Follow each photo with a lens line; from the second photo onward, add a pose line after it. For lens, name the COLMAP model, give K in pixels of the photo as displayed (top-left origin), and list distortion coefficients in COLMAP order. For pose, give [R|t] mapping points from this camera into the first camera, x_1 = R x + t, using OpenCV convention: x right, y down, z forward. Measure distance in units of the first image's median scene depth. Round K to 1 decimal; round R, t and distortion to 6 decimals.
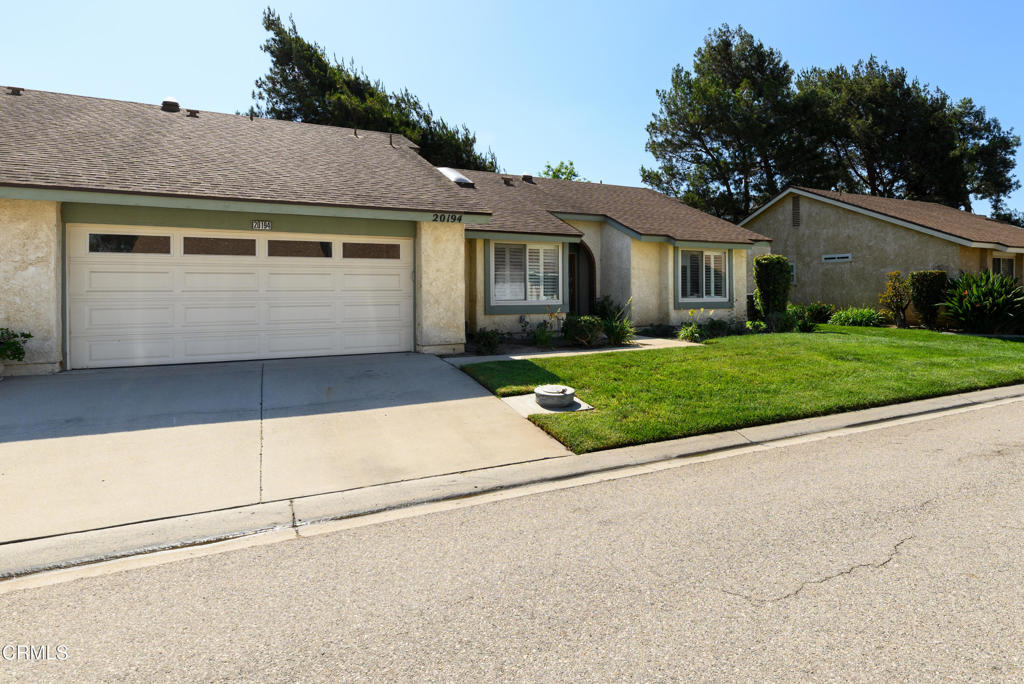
lens RADIAL K [[481.3, 0, 476.4], [0, 481.3, 272.5], [0, 0, 1]] dist [-0.000294, 0.000007]
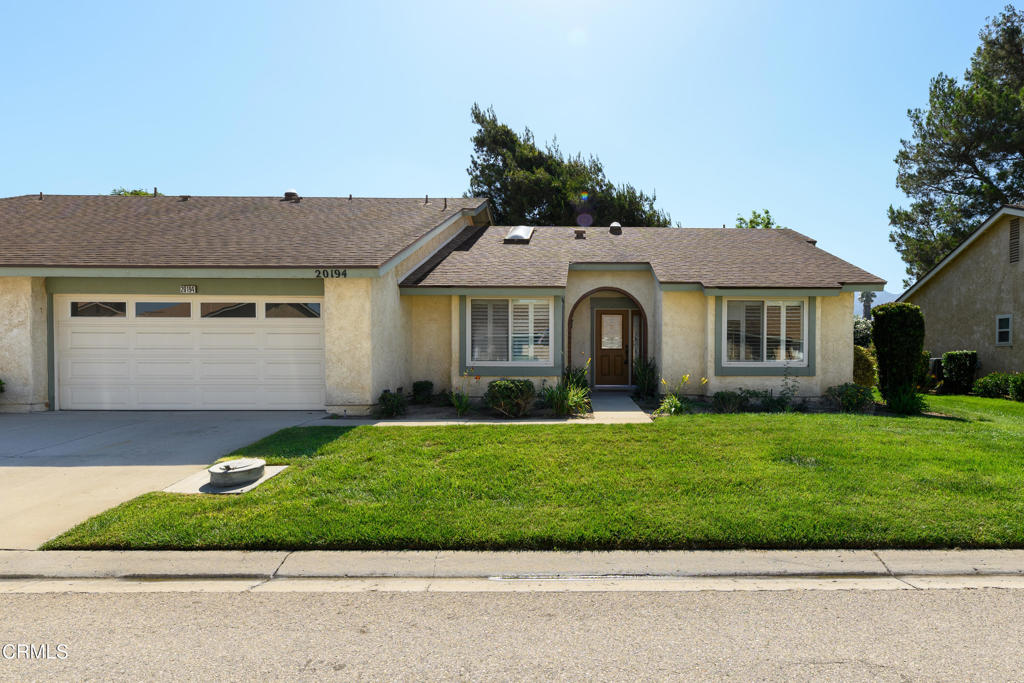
lens RADIAL K [[450.6, 0, 512.4], [0, 450.6, 348.5], [0, 0, 1]] dist [0.000831, -0.001018]
pose [[0.927825, 0.004296, -0.372990, 0.415934], [0.007409, 0.999524, 0.029943, 0.007920], [0.372941, -0.030545, 0.927352, 0.205279]]
